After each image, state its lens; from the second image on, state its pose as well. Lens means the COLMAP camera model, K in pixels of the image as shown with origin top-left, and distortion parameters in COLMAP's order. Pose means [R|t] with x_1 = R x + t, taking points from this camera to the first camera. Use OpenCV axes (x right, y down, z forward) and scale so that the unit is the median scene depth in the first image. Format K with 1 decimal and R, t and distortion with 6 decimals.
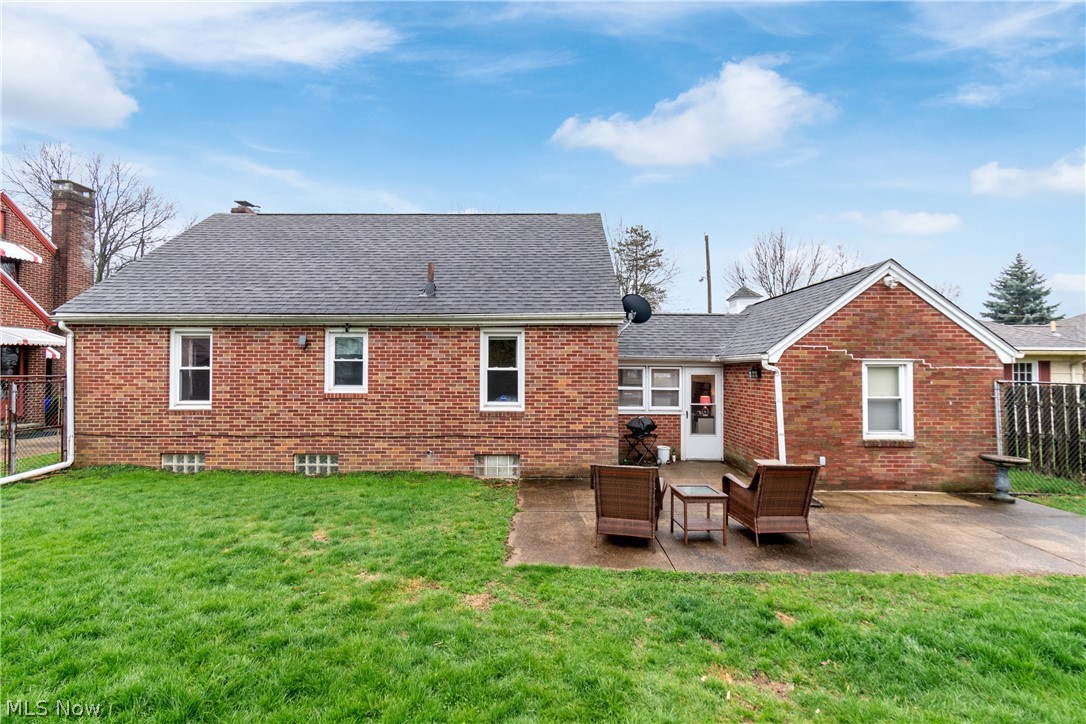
lens RADIAL K [[478.6, 0, 540.5], [0, 478.6, 369.3], [0, 0, 1]] dist [0.001092, -0.000545]
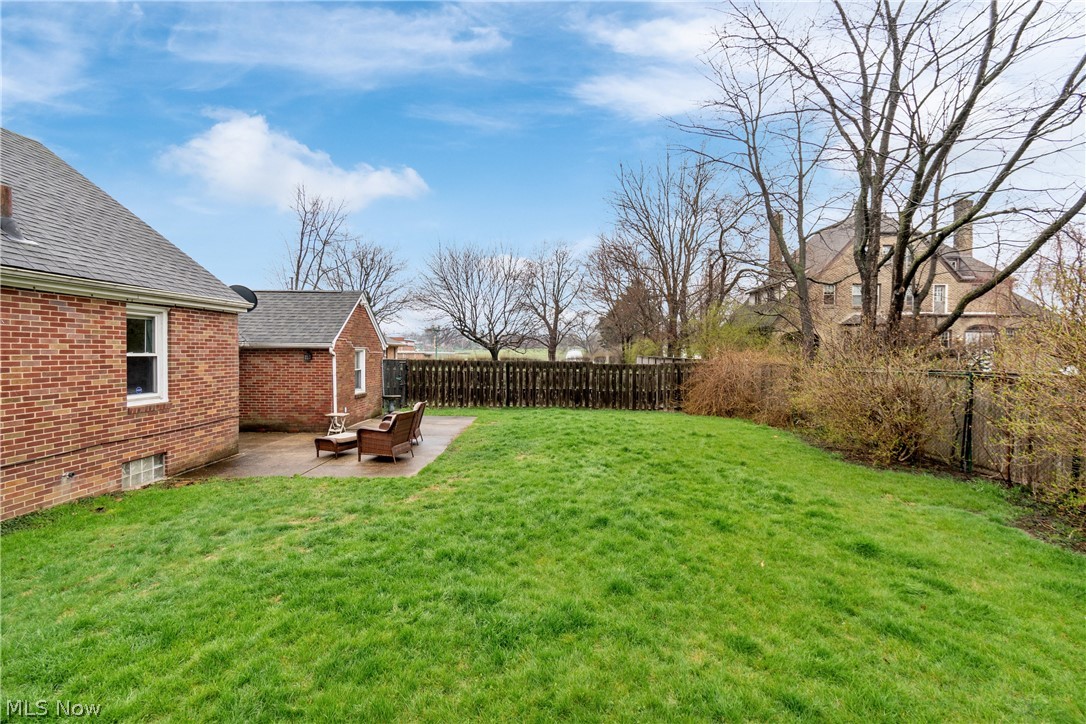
lens RADIAL K [[478.6, 0, 540.5], [0, 478.6, 369.3], [0, 0, 1]] dist [0.001092, -0.000545]
pose [[-0.002821, -0.038838, 0.999242, -0.923099], [-0.003647, 0.999239, 0.038828, -0.010115], [-0.999989, -0.003535, -0.002961, 0.314008]]
